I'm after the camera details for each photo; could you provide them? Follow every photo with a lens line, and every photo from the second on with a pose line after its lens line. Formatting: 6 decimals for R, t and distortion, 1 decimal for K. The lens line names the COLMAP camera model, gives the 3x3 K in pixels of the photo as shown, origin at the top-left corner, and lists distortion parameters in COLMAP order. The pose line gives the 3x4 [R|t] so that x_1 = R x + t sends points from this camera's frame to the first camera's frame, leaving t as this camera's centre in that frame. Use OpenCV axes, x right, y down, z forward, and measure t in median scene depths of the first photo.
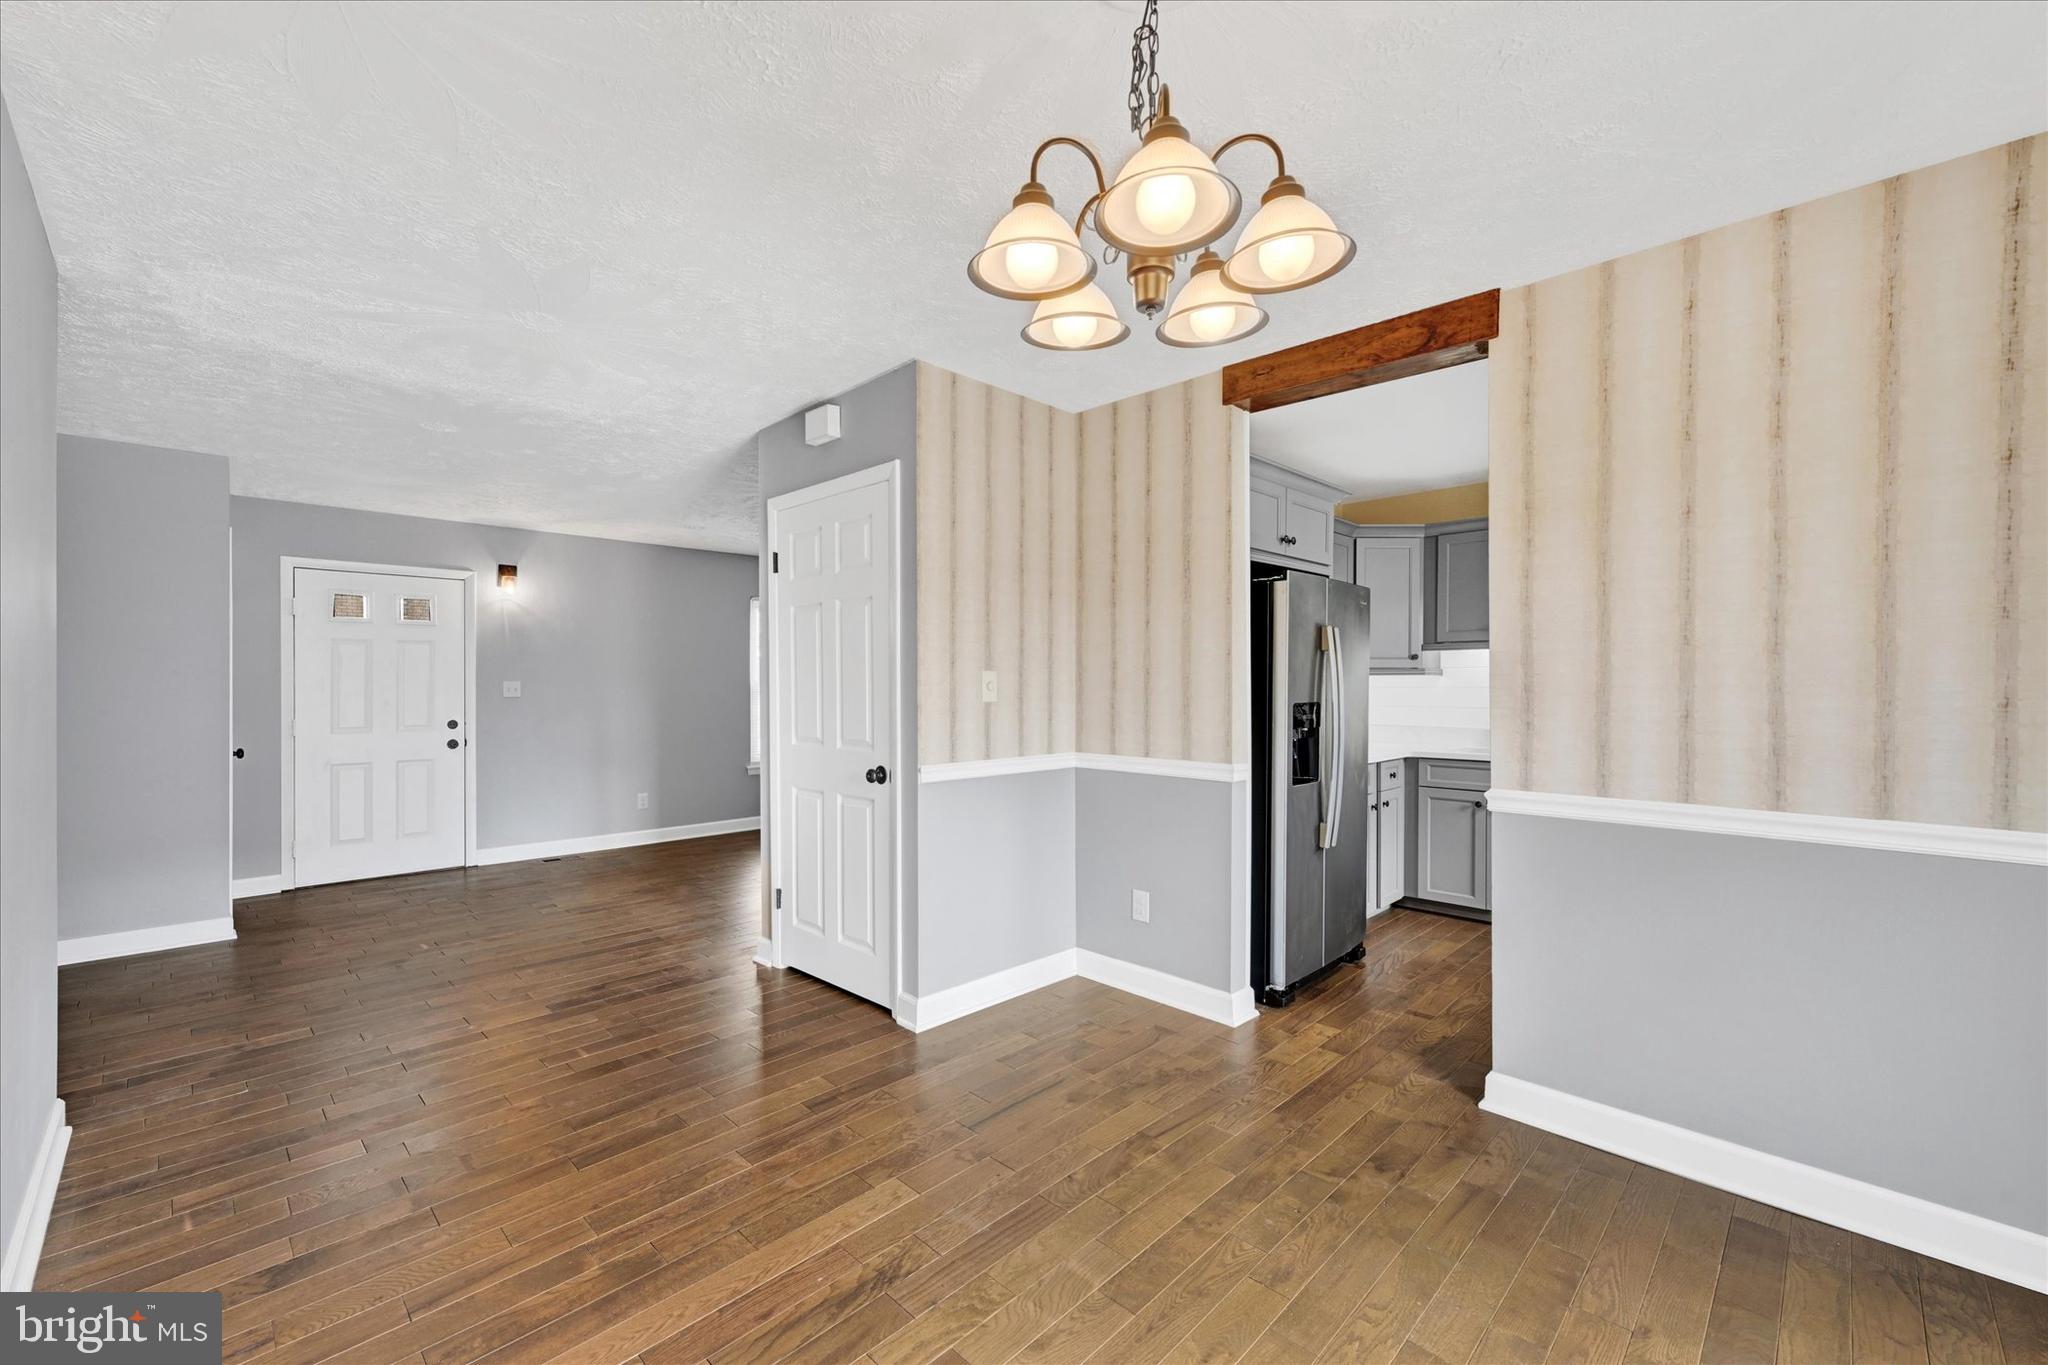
lens RADIAL K [[834.7, 0, 1019.3], [0, 834.7, 688.1], [0, 0, 1]] dist [0.000374, 0.000038]
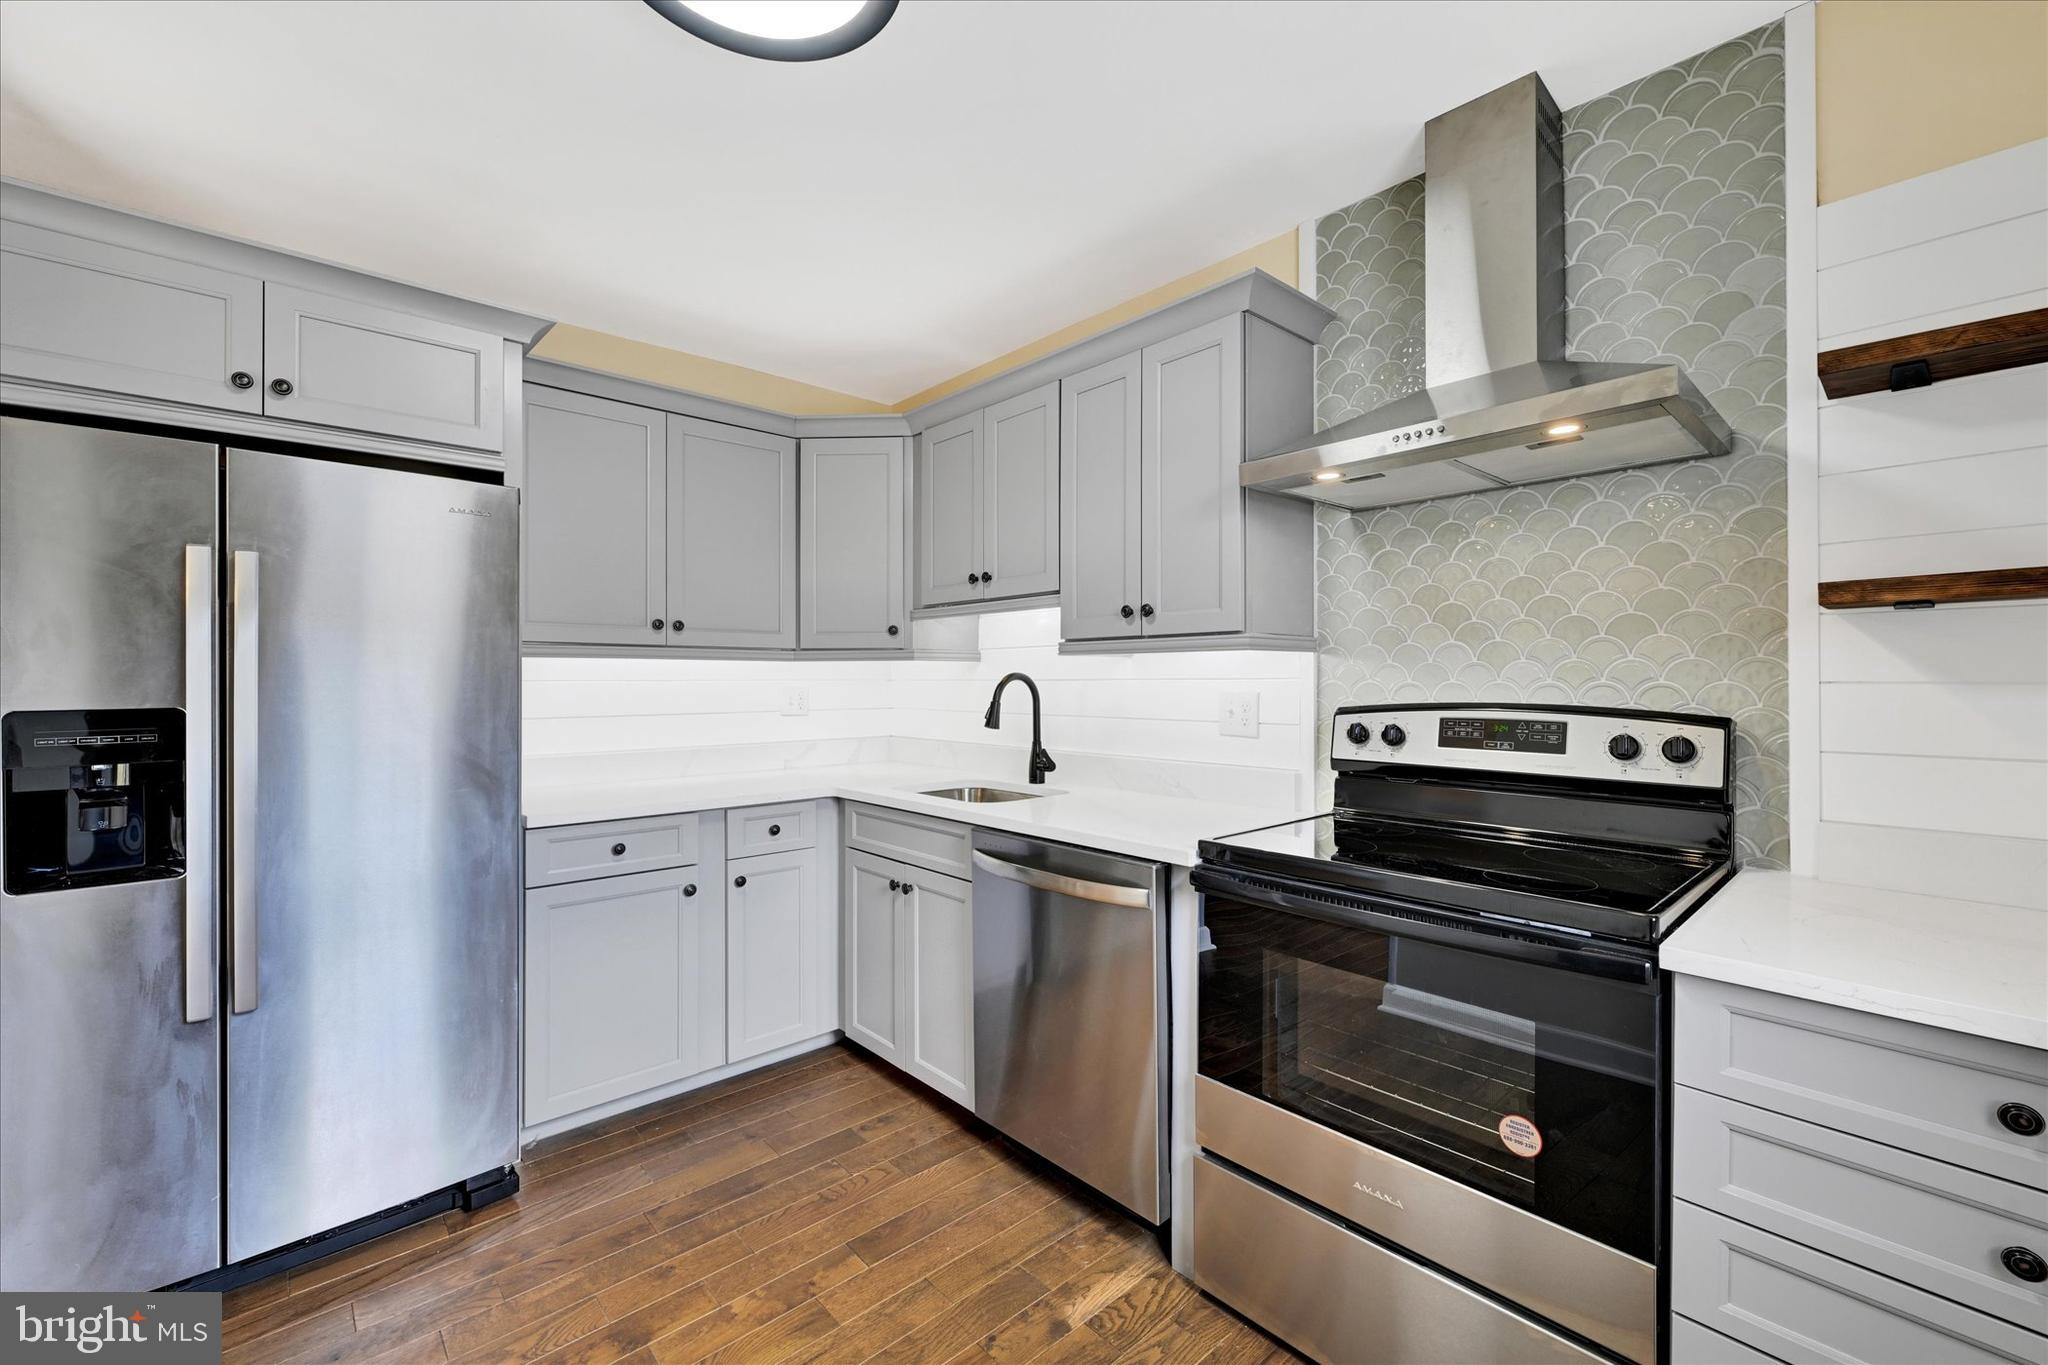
lens RADIAL K [[840.9, 0, 1017.4], [0, 840.9, 678.0], [0, 0, 1]] dist [-0.000007, 0.000076]
pose [[0.998625, 0.002125, -0.052376, 1.394761], [-0.002675, 0.999942, -0.010425, 0.009689], [0.052351, 0.010550, 0.998573, 0.908068]]
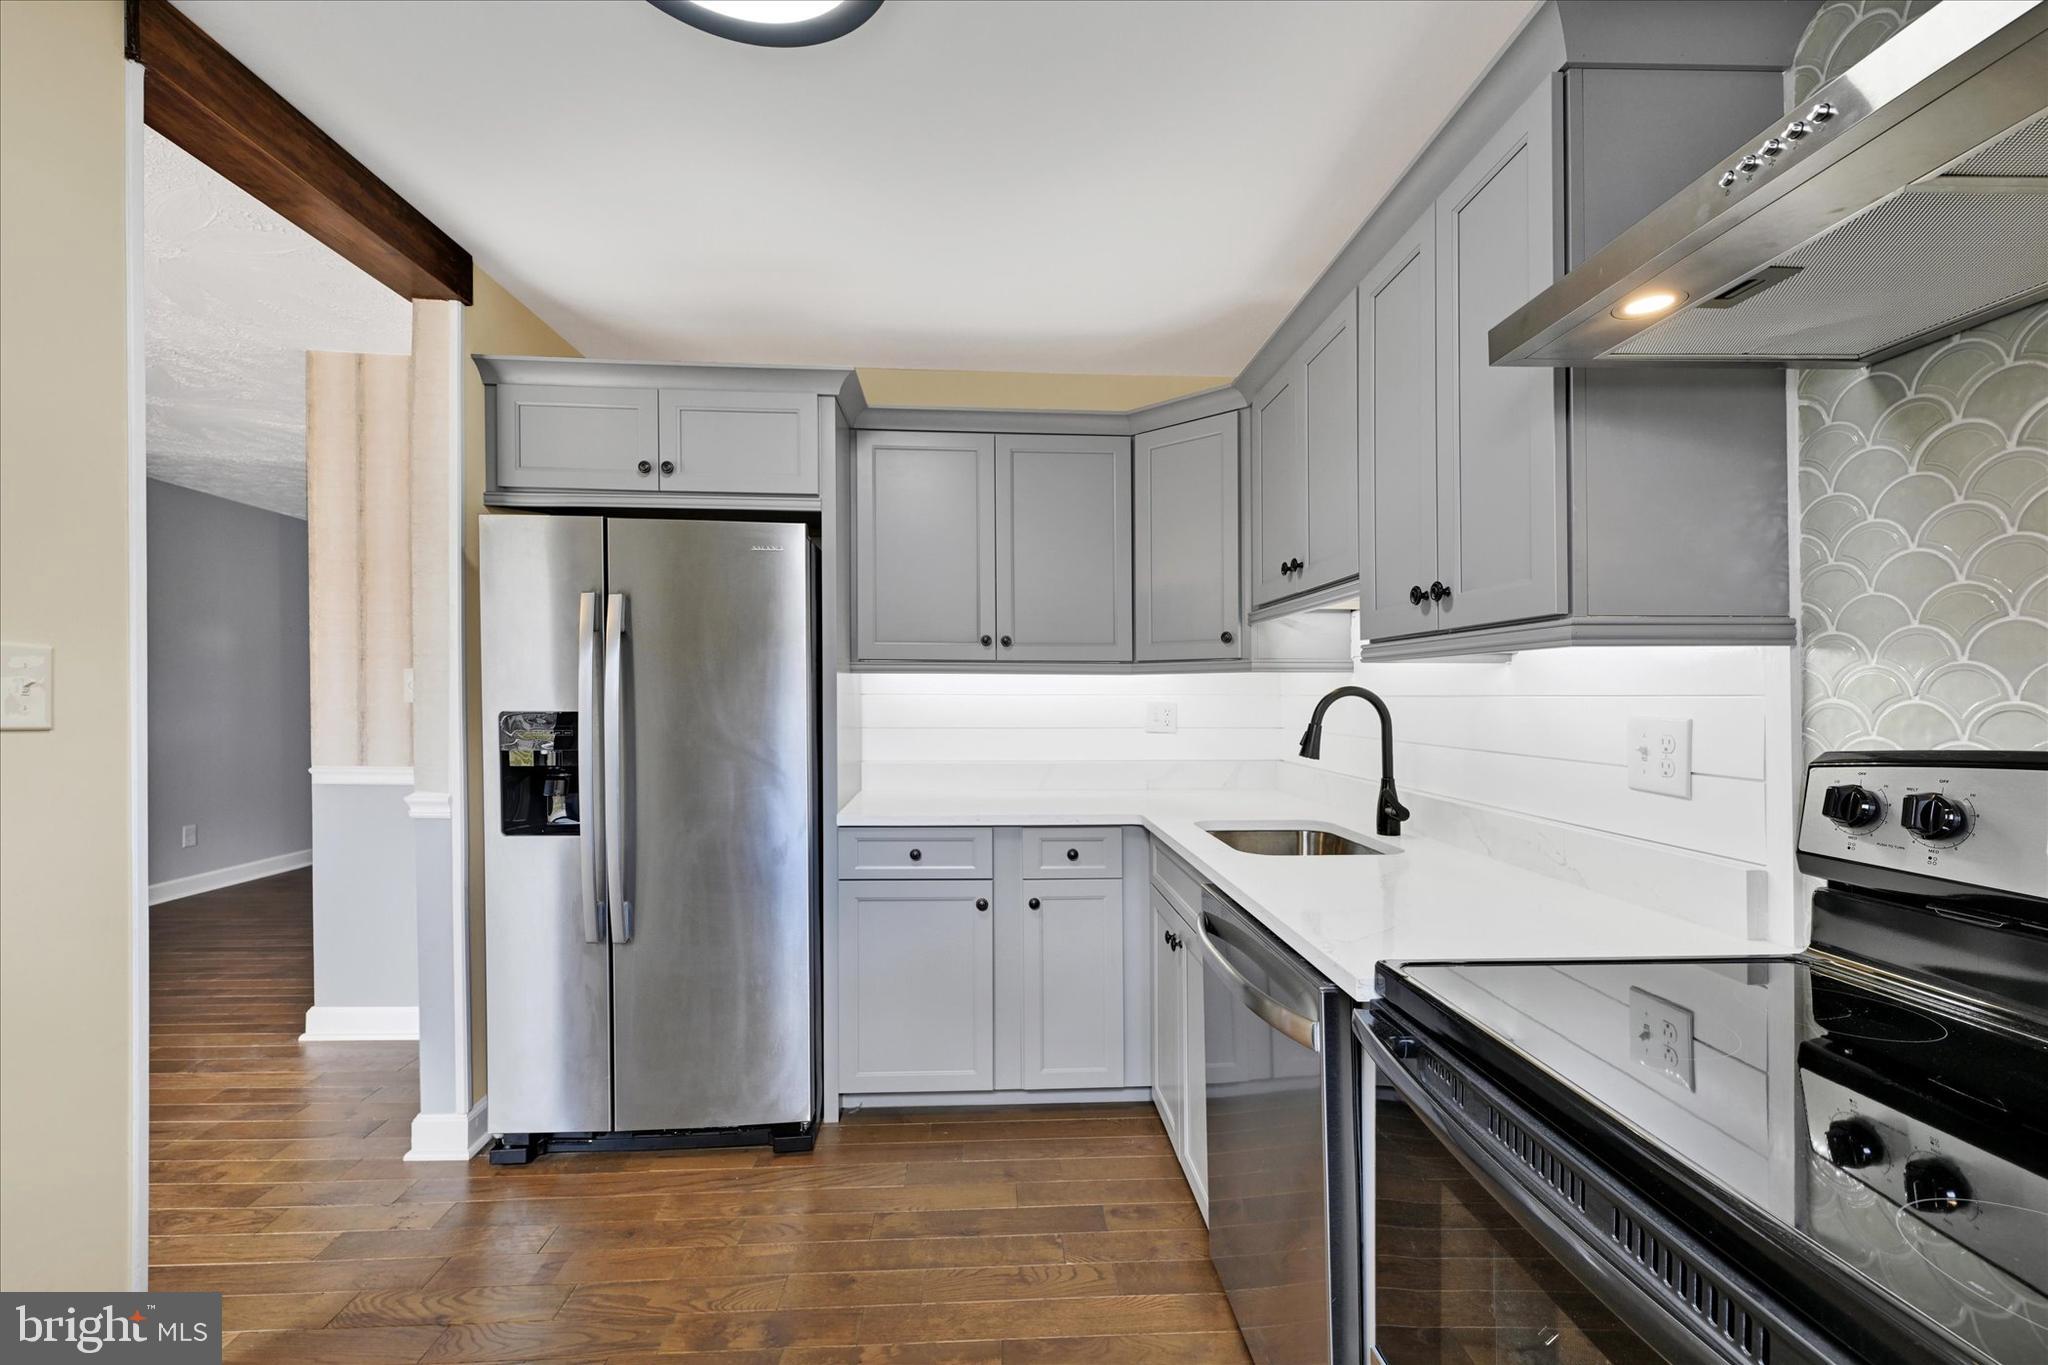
lens RADIAL K [[834.0, 0, 1028.3], [0, 834.0, 686.7], [0, 0, 1]] dist [-0.001531, 0.000065]
pose [[0.744871, -0.000189, -0.667208, 1.705613], [-0.012748, 0.999813, -0.014516, 0.007053], [0.667086, 0.019318, 0.744730, 1.232805]]
